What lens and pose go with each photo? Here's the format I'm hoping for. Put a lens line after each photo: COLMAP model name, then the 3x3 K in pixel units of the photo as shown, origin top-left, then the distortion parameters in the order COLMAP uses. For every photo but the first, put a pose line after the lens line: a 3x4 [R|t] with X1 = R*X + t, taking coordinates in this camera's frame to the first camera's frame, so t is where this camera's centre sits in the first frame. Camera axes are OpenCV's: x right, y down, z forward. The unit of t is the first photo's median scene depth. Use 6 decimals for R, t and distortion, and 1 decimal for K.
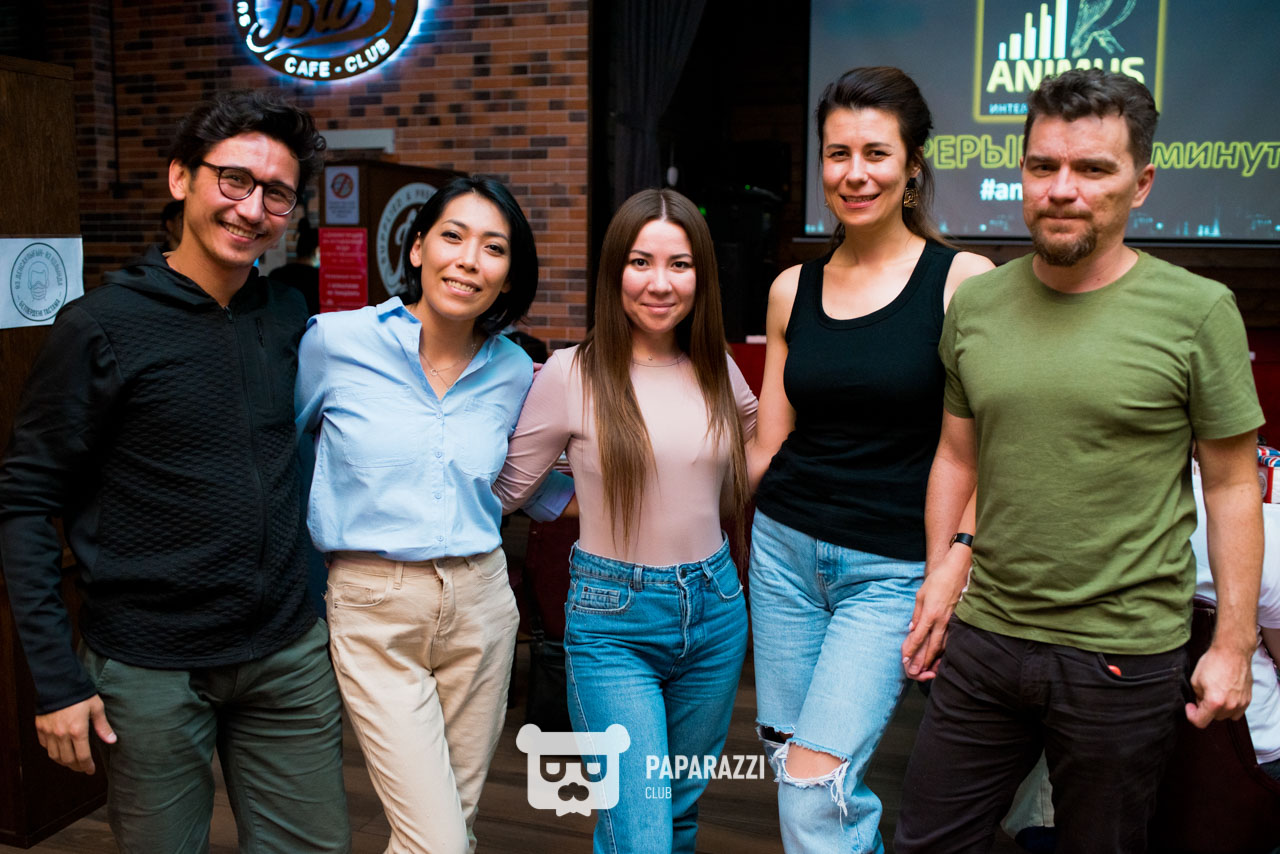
lens RADIAL K [[1246.0, 0, 640.0], [0, 1246.0, 427.0], [0, 0, 1]] dist [-0.106996, 0.087895]
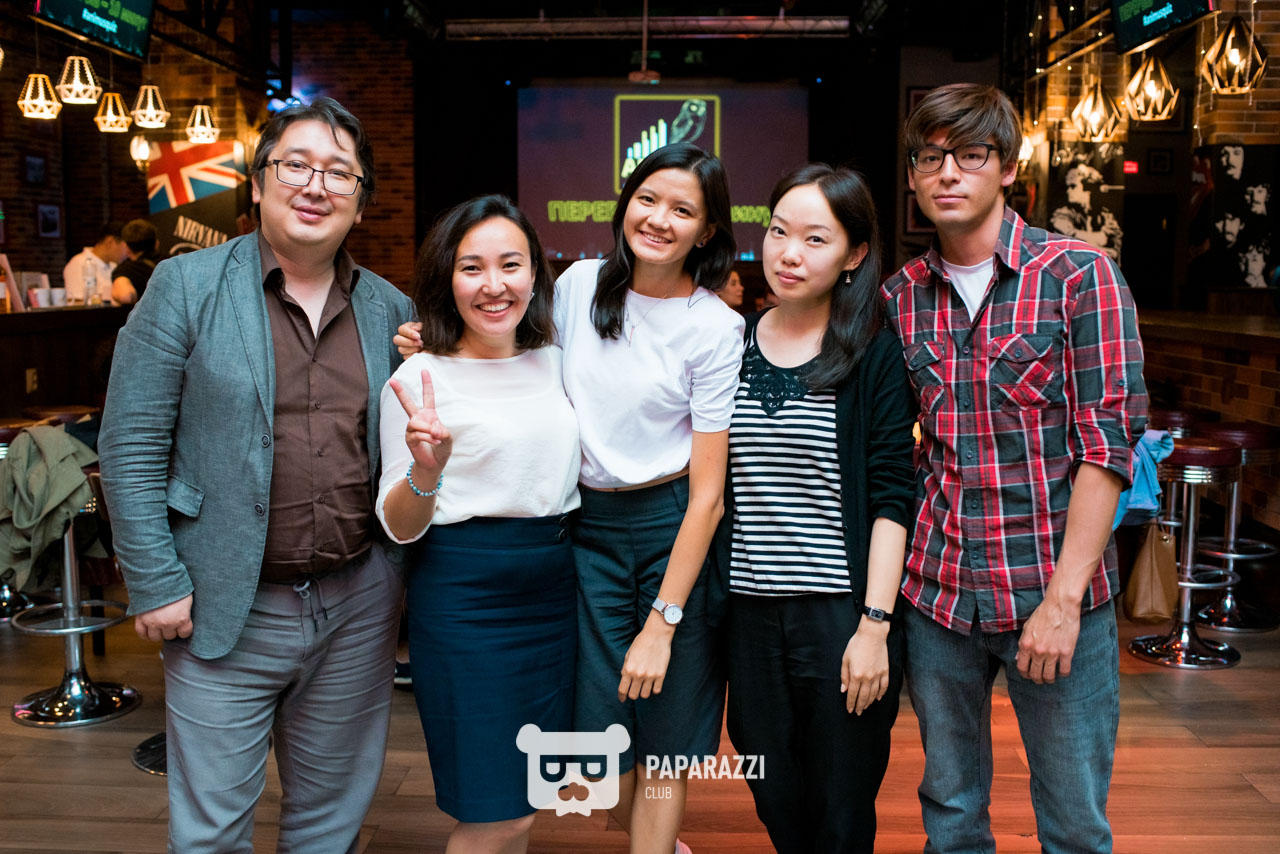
lens RADIAL K [[1246.0, 0, 640.0], [0, 1246.0, 427.0], [0, 0, 1]] dist [-0.106996, 0.087895]
pose [[0.961683, -0.035882, 0.271805, -0.222812], [0.041124, 0.999061, -0.013615, 0.127862], [-0.271062, 0.024271, 0.962256, -0.838374]]
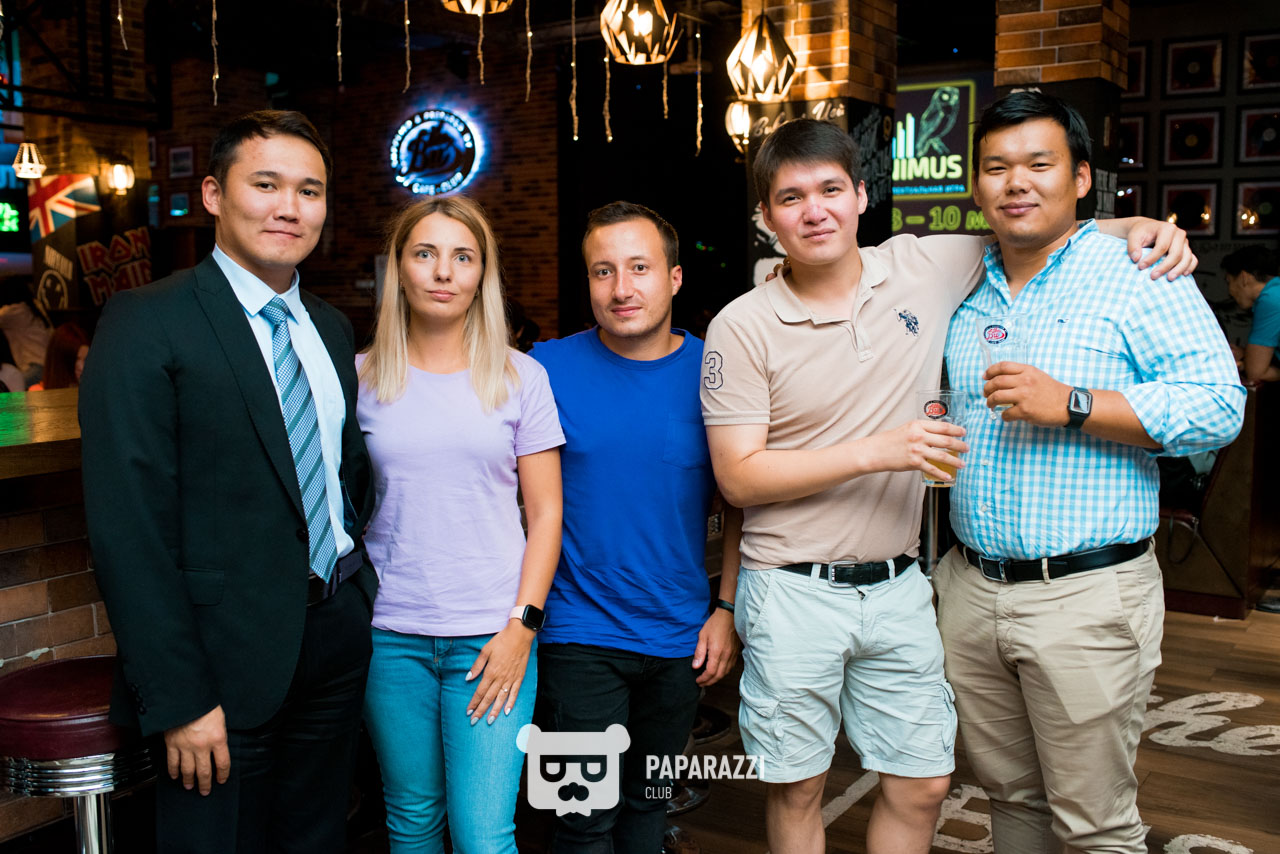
lens RADIAL K [[1246.0, 0, 640.0], [0, 1246.0, 427.0], [0, 0, 1]] dist [-0.106996, 0.087895]
pose [[0.960713, 0.021653, -0.276699, 0.555252], [-0.030753, 0.999118, -0.028588, 0.103394], [0.275836, 0.035975, 0.960531, -0.665757]]
